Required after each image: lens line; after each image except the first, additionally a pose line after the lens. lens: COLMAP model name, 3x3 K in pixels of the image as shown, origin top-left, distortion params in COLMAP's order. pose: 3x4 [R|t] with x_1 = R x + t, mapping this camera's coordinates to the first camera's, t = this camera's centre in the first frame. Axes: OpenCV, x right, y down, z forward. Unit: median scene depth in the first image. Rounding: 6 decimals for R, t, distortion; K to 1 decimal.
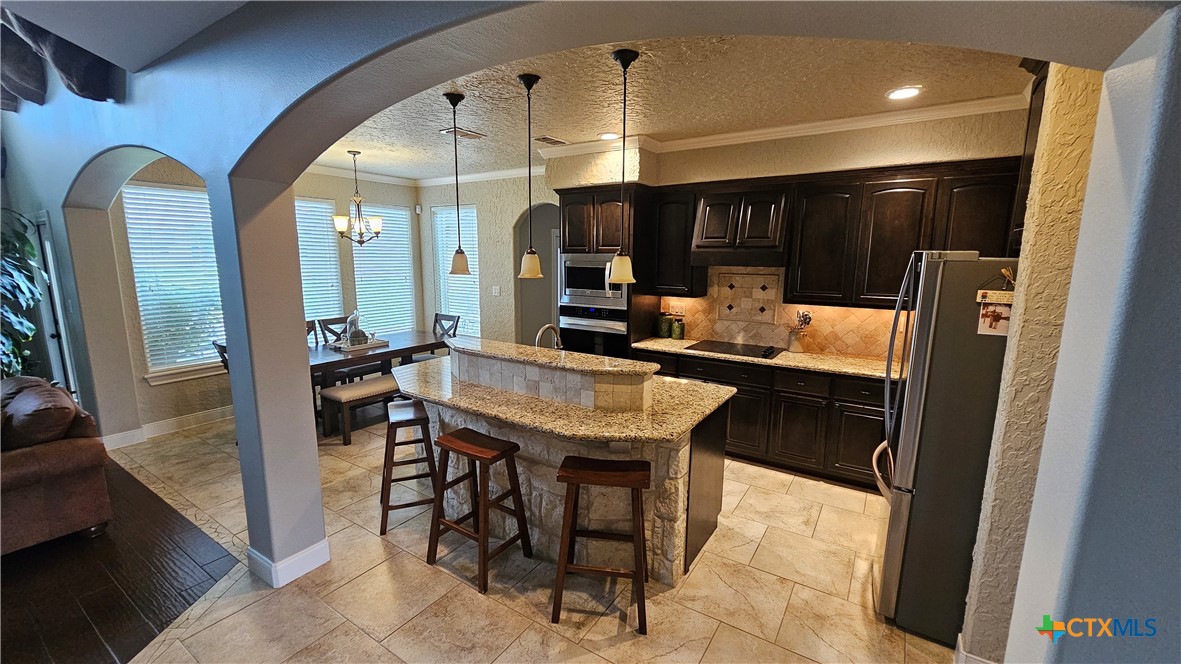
lens RADIAL K [[483.2, 0, 583.8], [0, 483.2, 332.0], [0, 0, 1]] dist [0.001620, -0.000024]
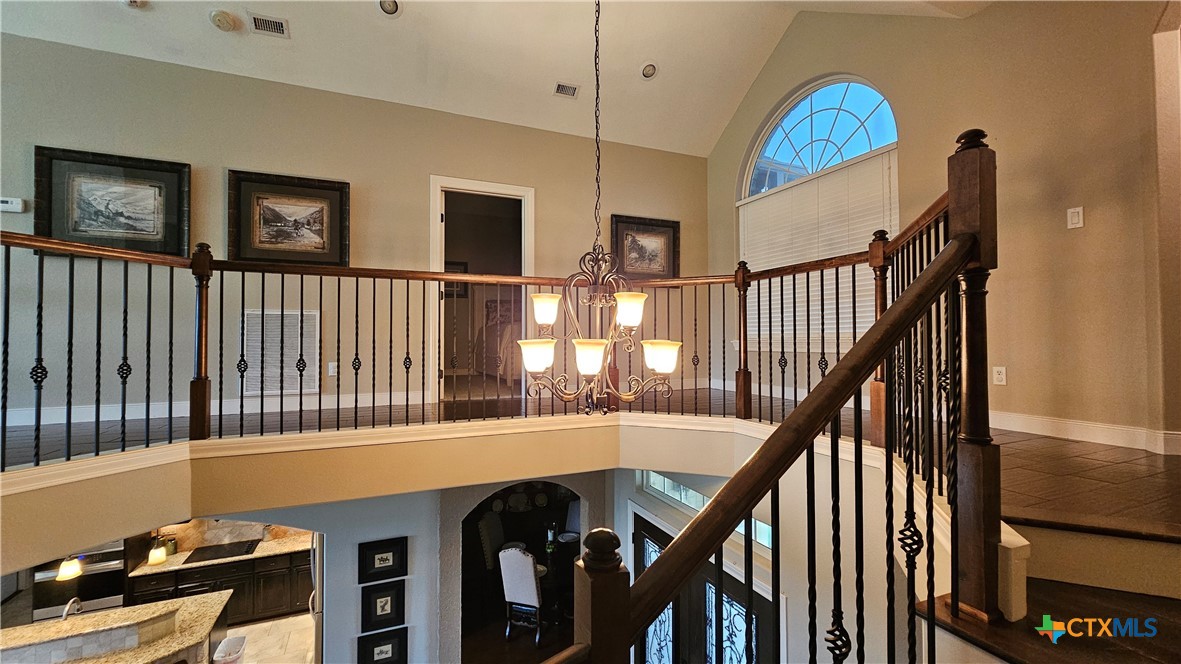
lens RADIAL K [[483.2, 0, 583.8], [0, 483.2, 332.0], [0, 0, 1]] dist [0.001620, -0.000024]
pose [[0.545869, 0.007230, 0.837839, -0.376068], [0.142806, 0.984529, -0.101536, -0.354844], [-0.825611, 0.175074, 0.536392, -0.935077]]
